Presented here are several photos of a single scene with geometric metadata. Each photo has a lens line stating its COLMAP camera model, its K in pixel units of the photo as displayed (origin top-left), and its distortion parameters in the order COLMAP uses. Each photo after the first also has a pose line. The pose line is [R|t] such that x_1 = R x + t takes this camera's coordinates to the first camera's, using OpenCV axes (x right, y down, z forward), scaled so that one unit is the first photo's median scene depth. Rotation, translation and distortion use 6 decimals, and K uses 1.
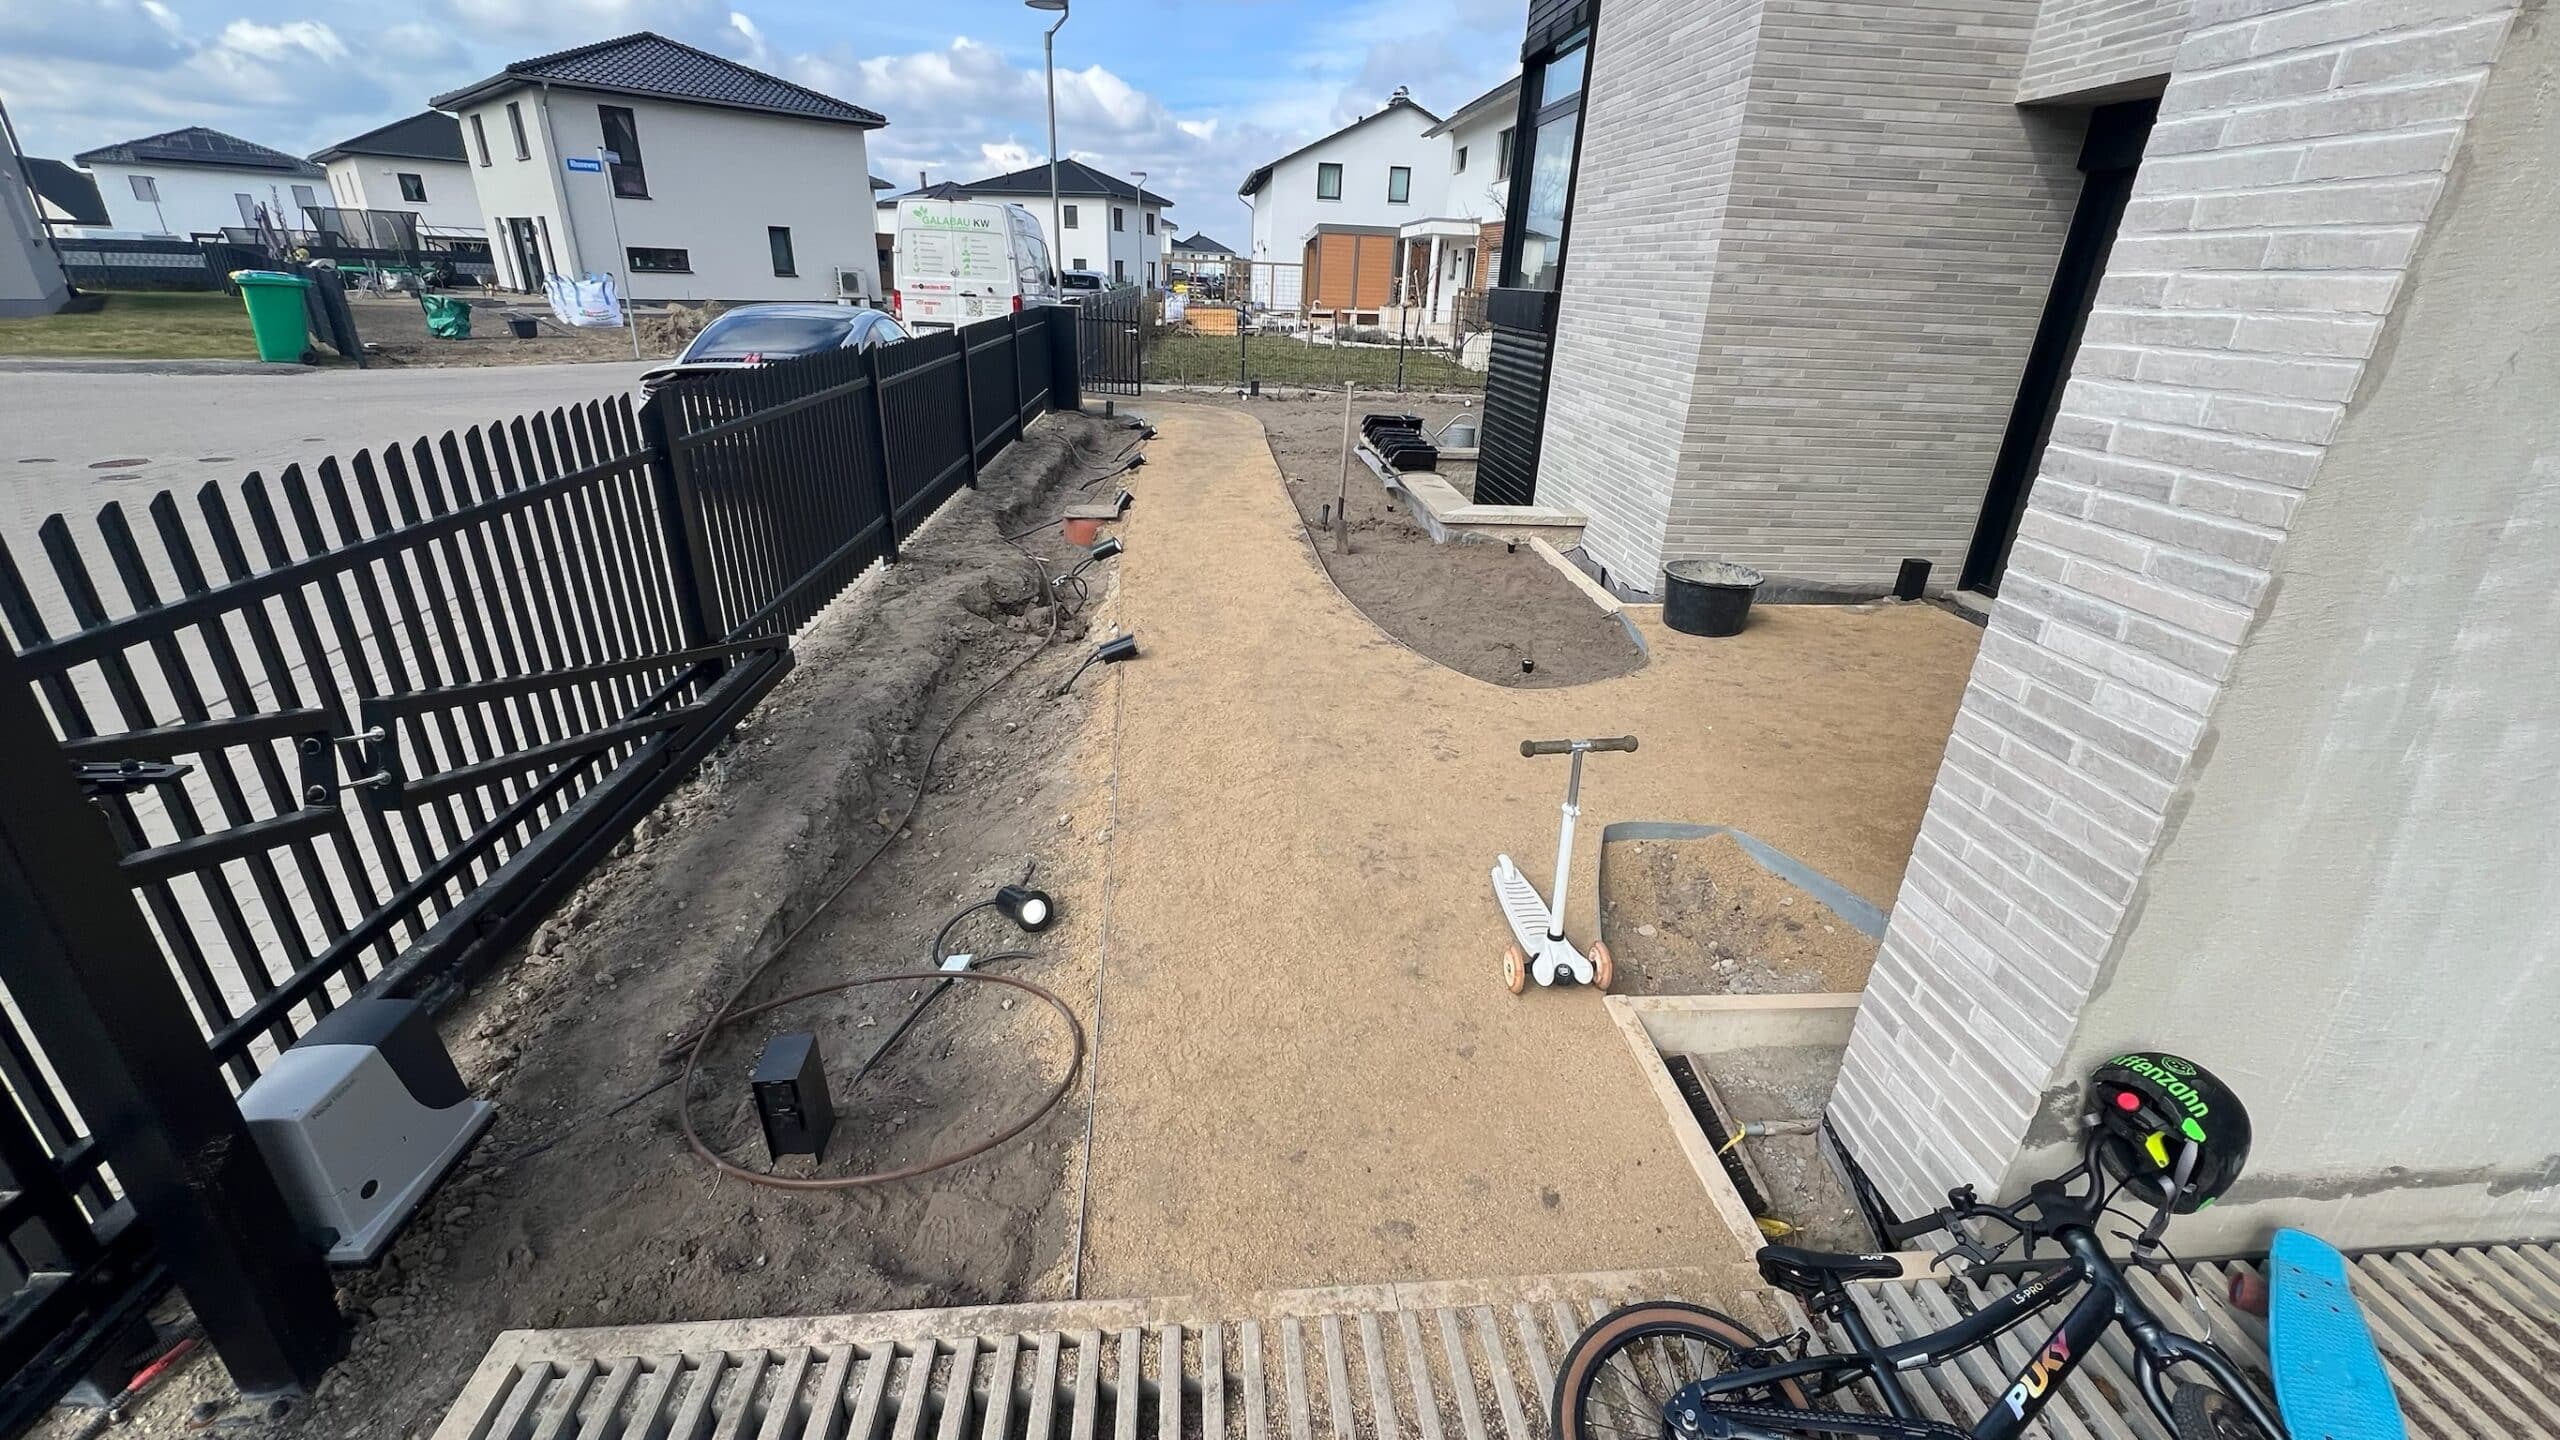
lens RADIAL K [[1016.2, 0, 1274.0], [0, 1016.2, 718.3], [0, 0, 1]] dist [-0.000154, 0.000063]
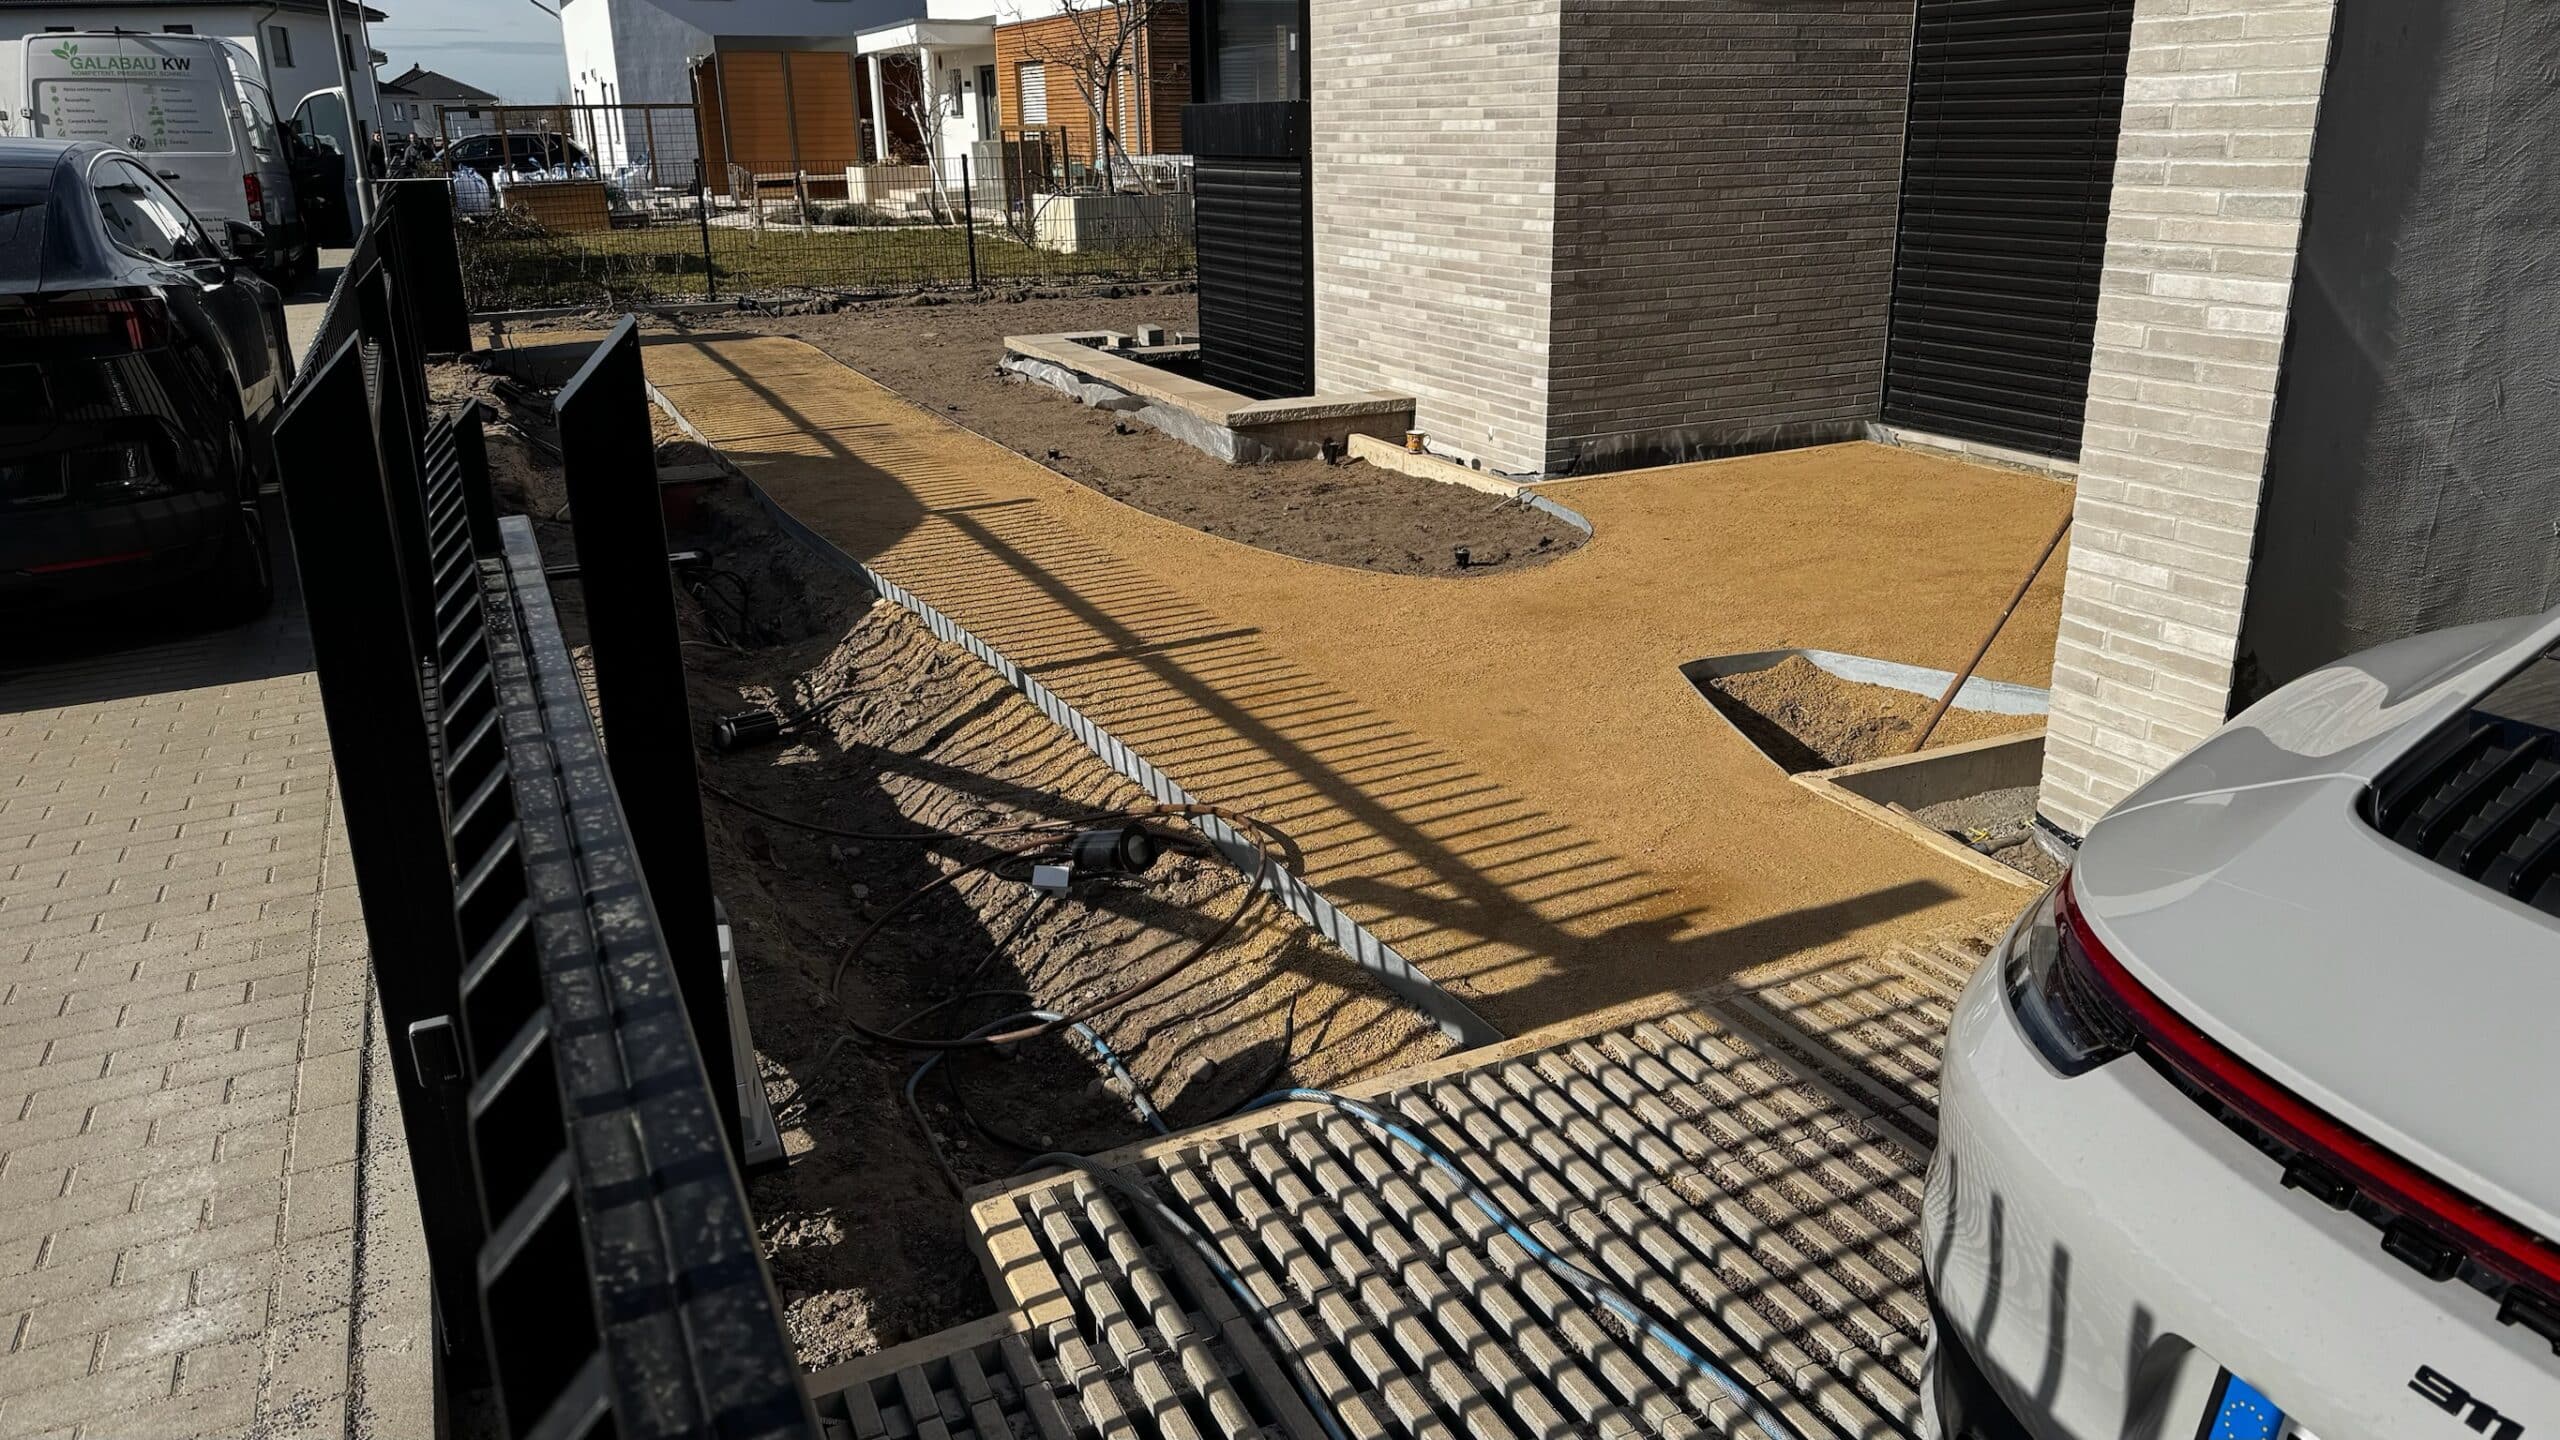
lens RADIAL K [[1802.9, 0, 1282.4], [0, 1802.9, 717.5], [0, 0, 1]] dist [0.025371, -0.001161]
pose [[0.933052, -0.166062, 0.319120, -0.282451], [0.194165, 0.979245, -0.058132, 0.099758], [-0.302843, 0.116202, 0.945930, -0.192029]]
